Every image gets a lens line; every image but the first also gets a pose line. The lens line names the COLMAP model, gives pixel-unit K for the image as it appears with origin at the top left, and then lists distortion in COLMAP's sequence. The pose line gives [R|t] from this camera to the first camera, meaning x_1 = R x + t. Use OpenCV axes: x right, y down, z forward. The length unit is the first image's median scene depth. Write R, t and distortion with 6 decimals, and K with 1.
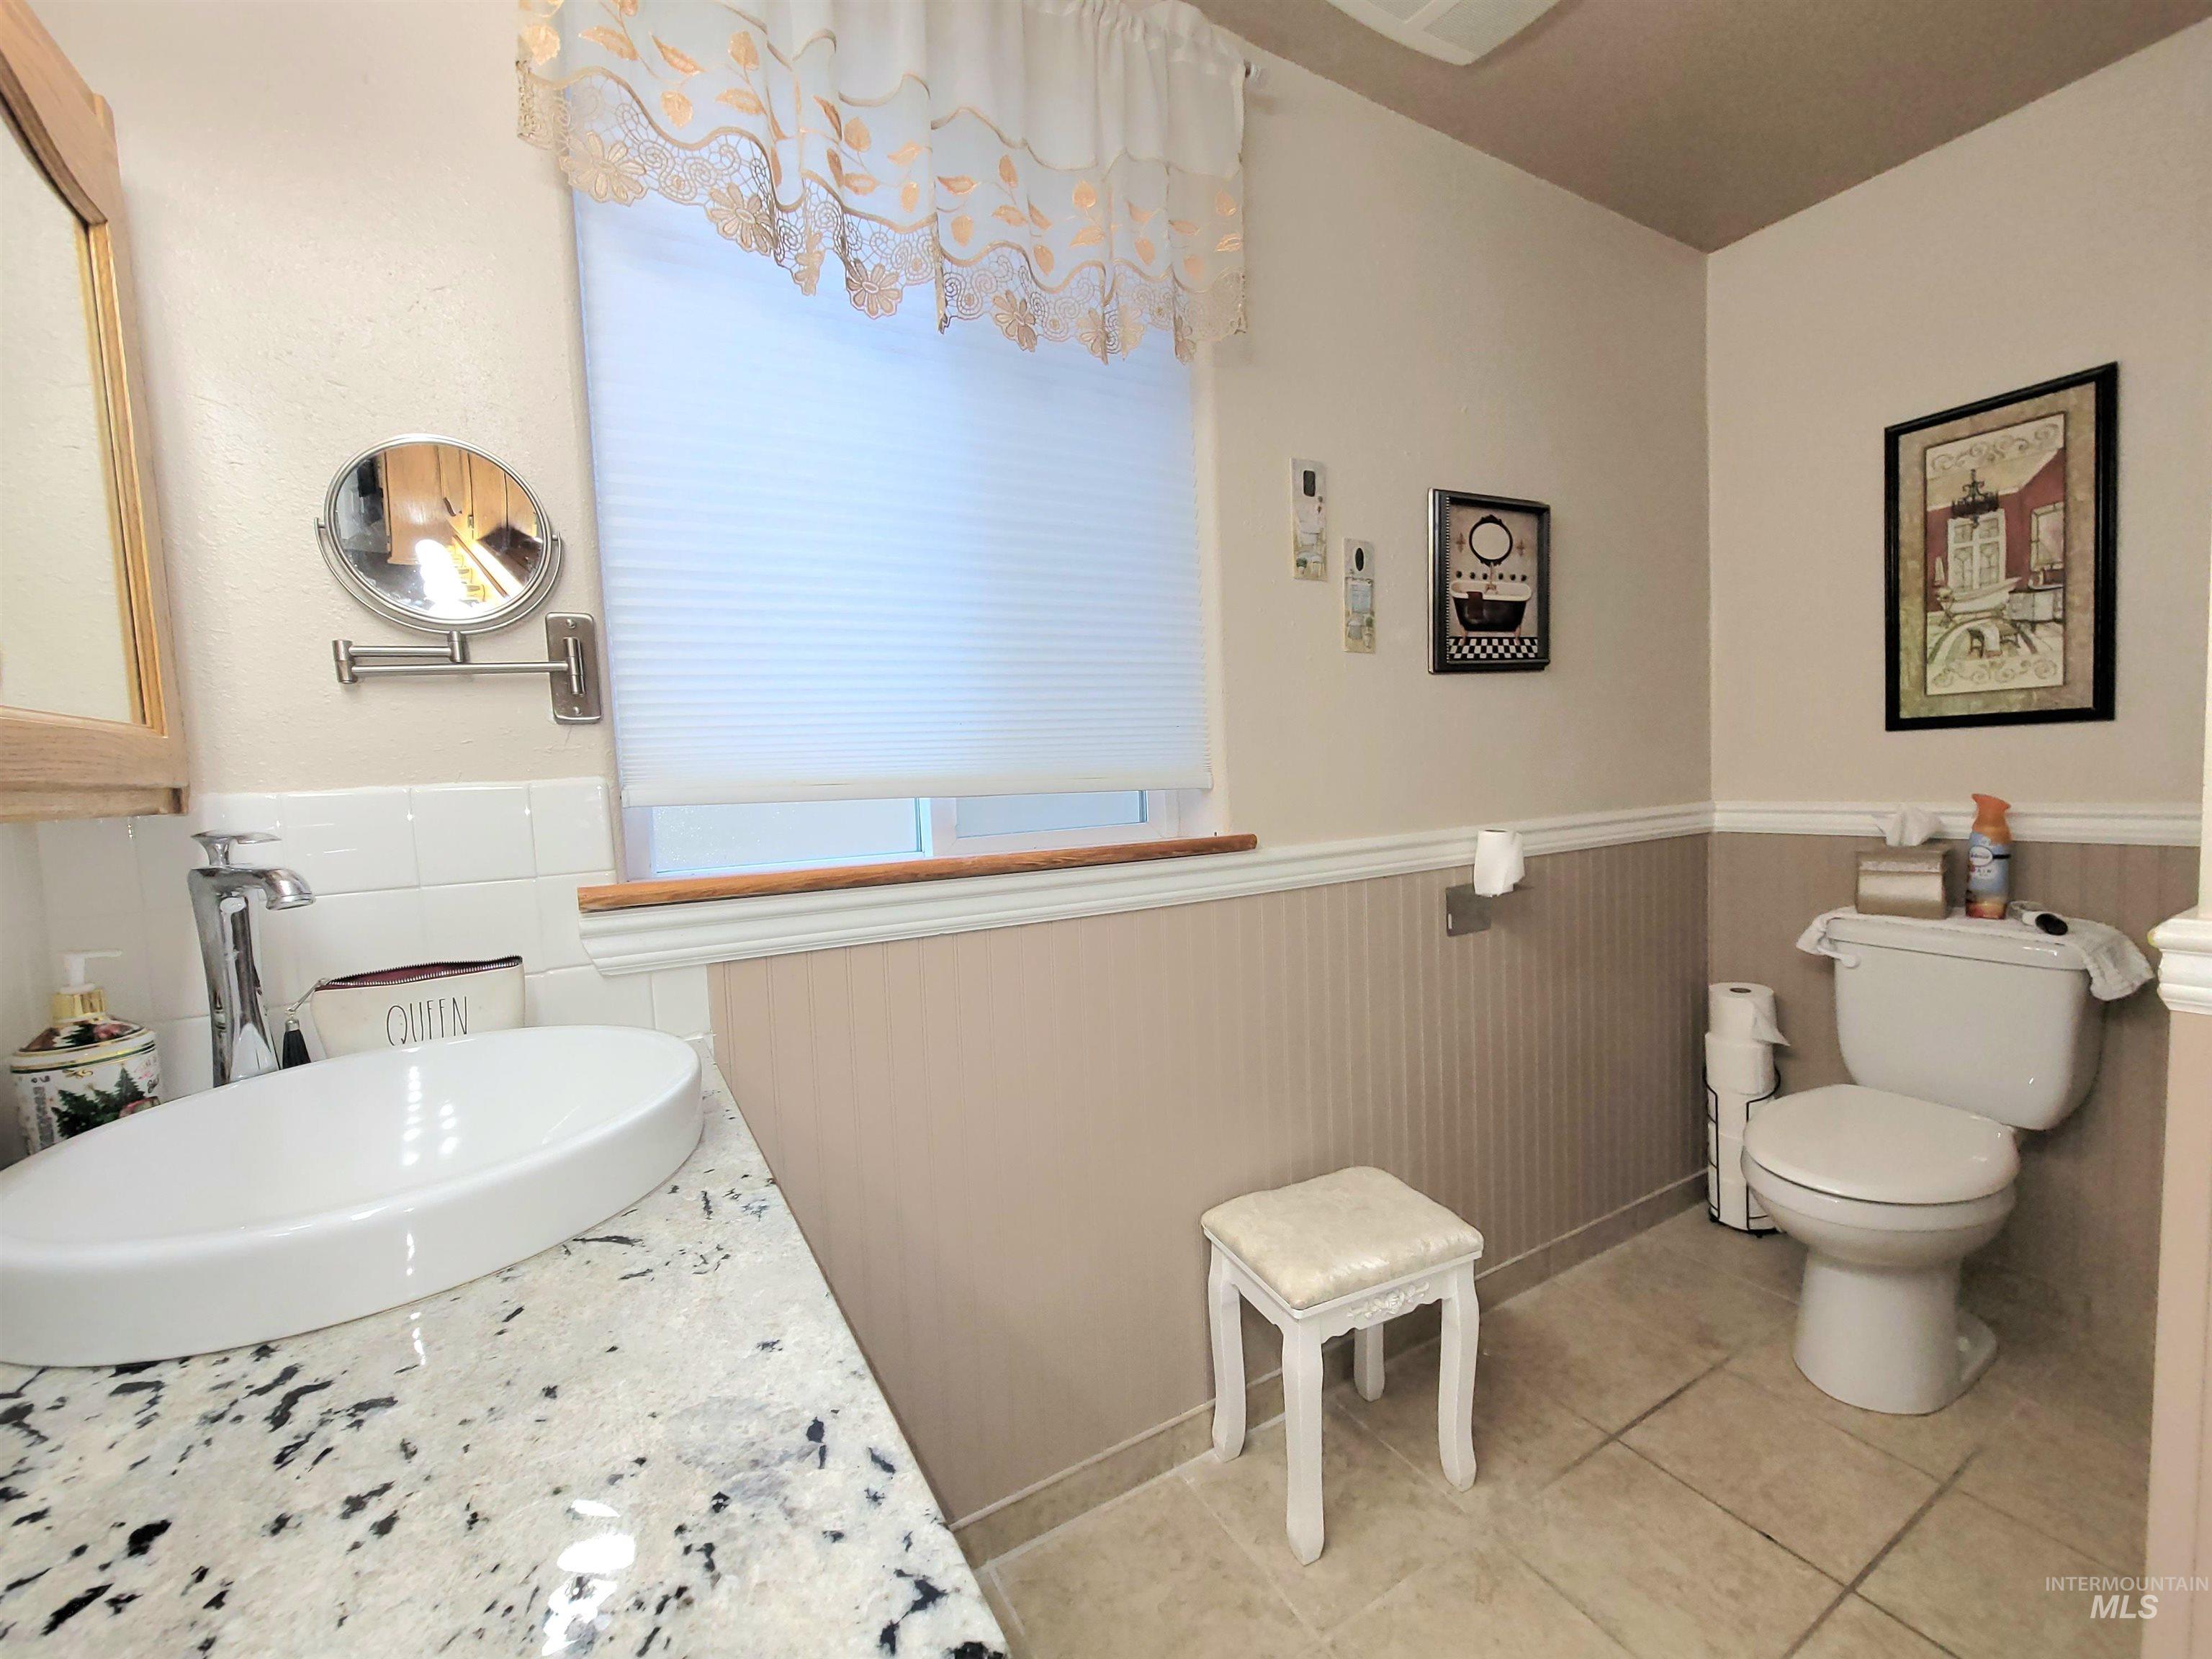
lens RADIAL K [[910.4, 0, 1108.1], [0, 910.4, 824.0], [0, 0, 1]] dist [0.000930, -0.002157]
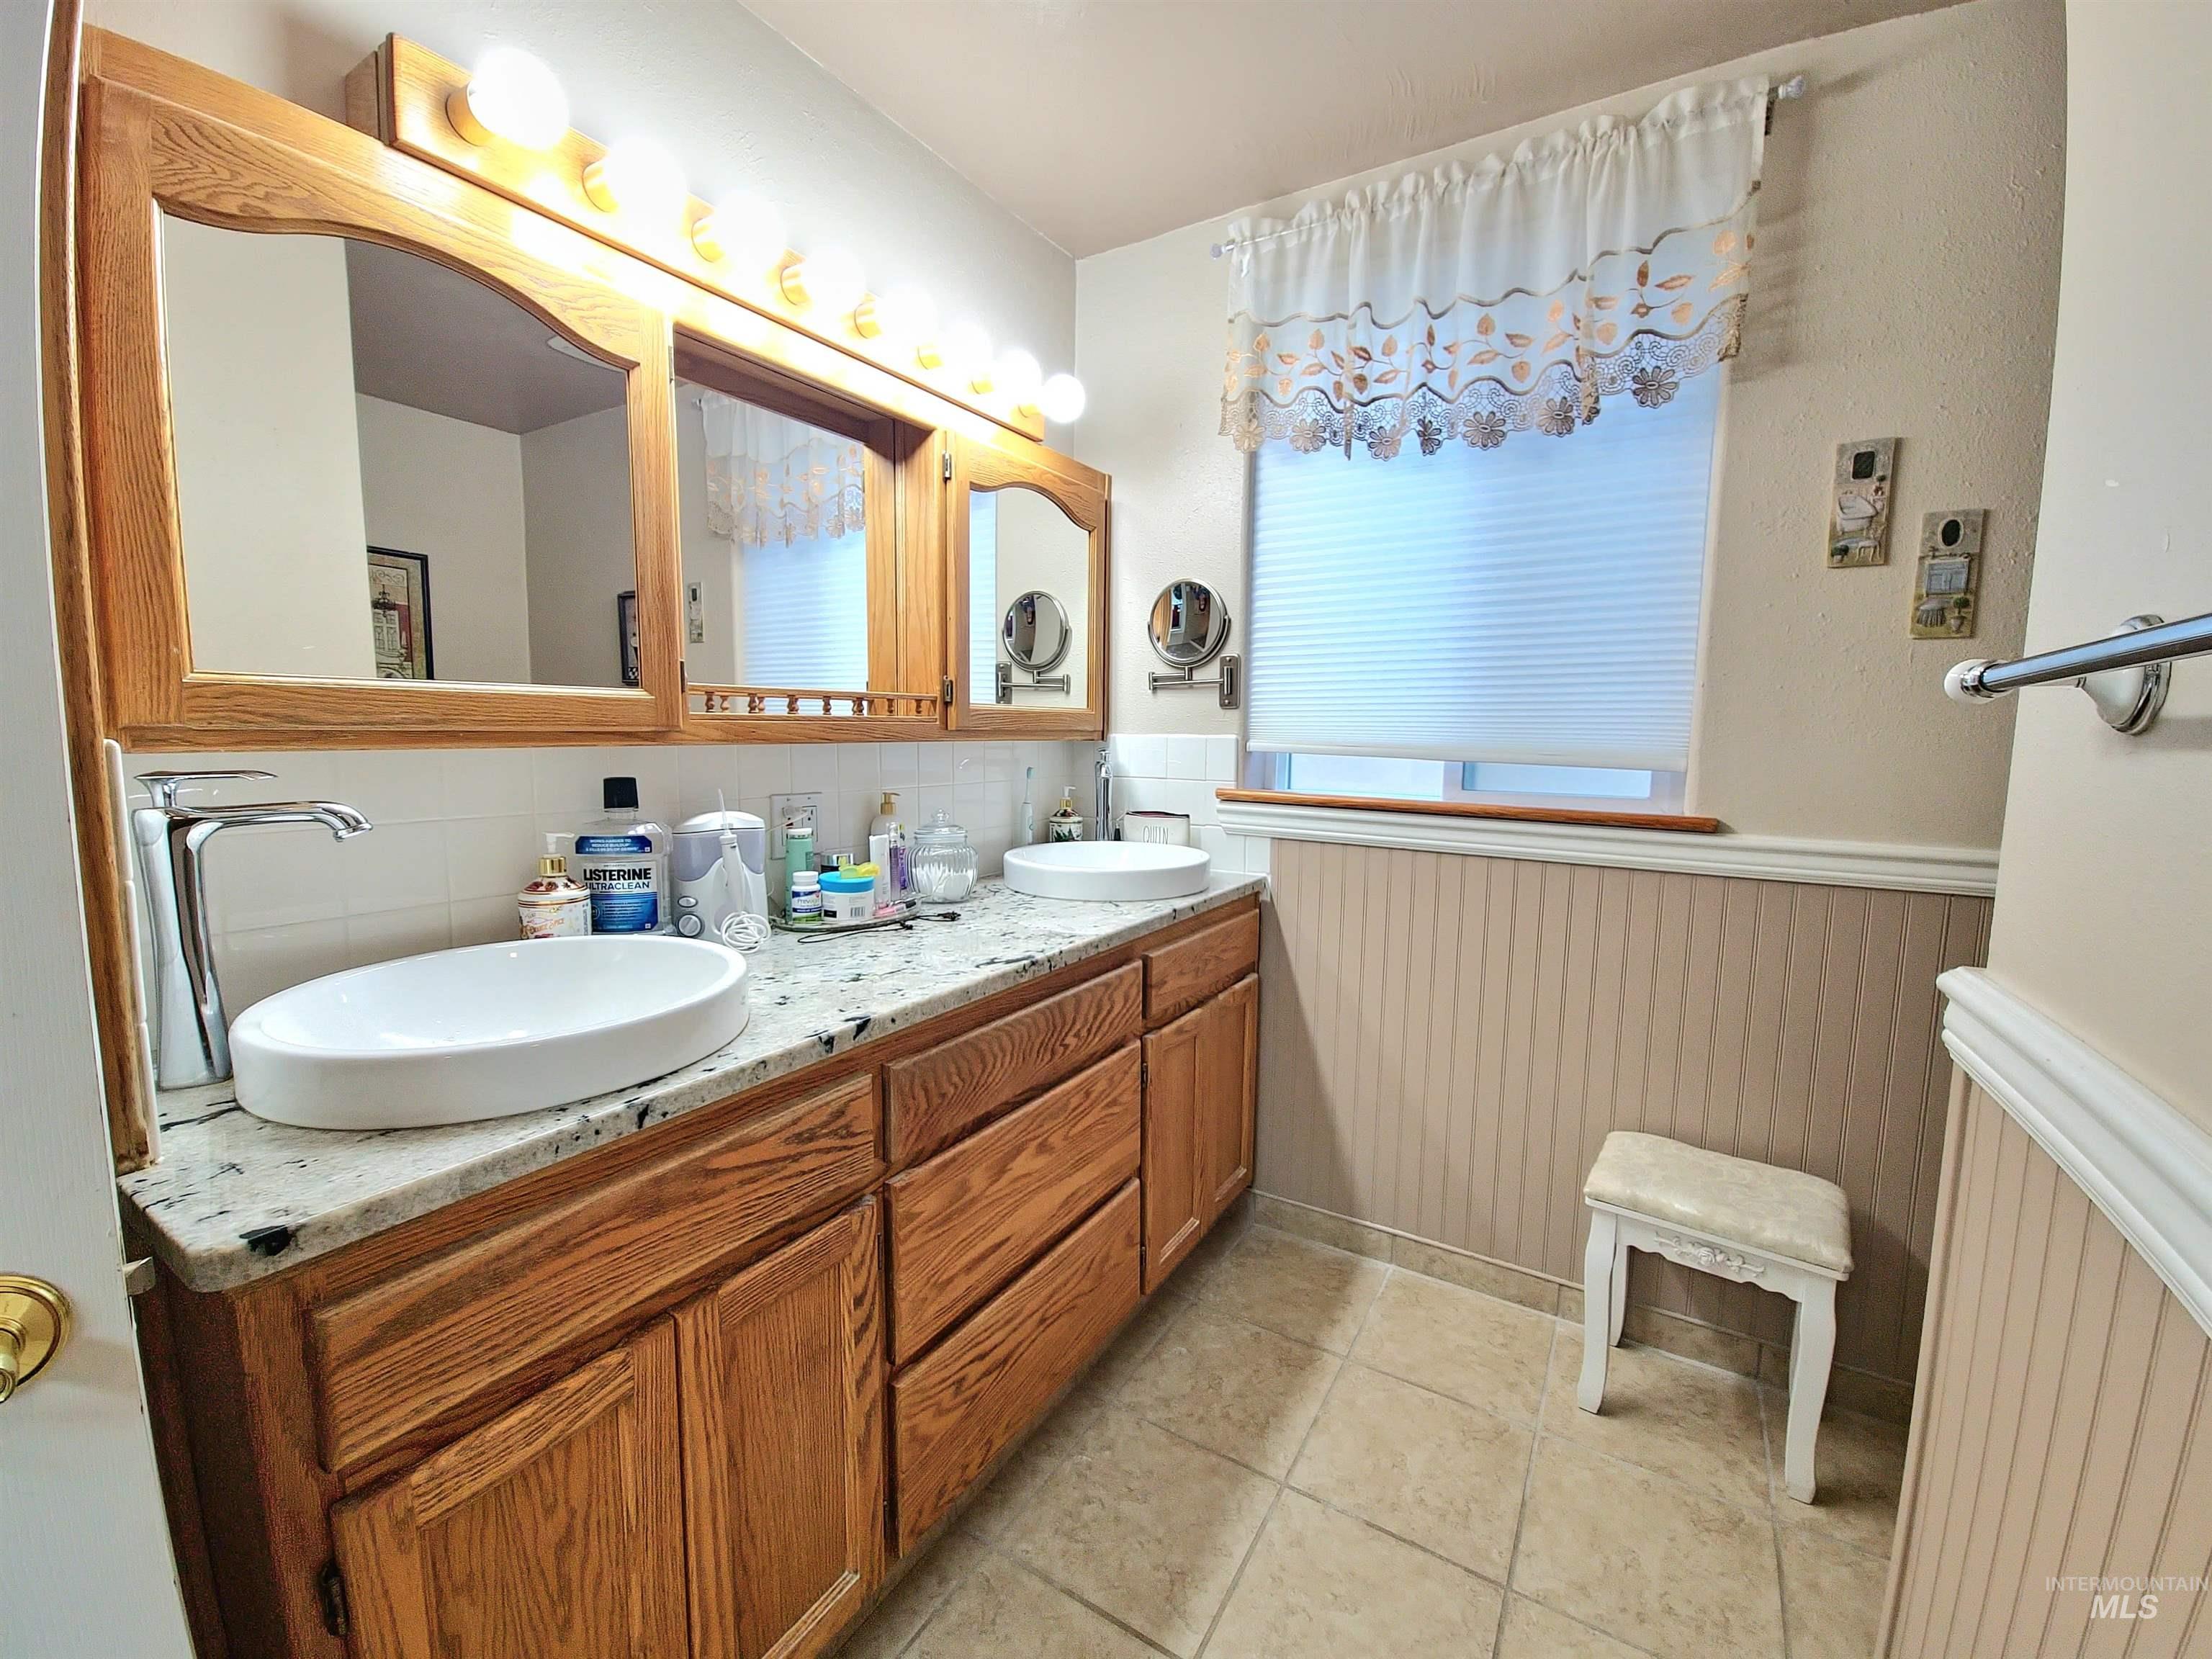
lens RADIAL K [[910.4, 0, 1105.2], [0, 910.4, 835.2], [0, 0, 1]] dist [0.000930, -0.002157]
pose [[0.471079, 0.149840, -0.869271, 0.841656], [-0.092051, 0.988437, 0.120496, -0.037253], [0.877275, 0.023254, 0.479424, -0.166446]]
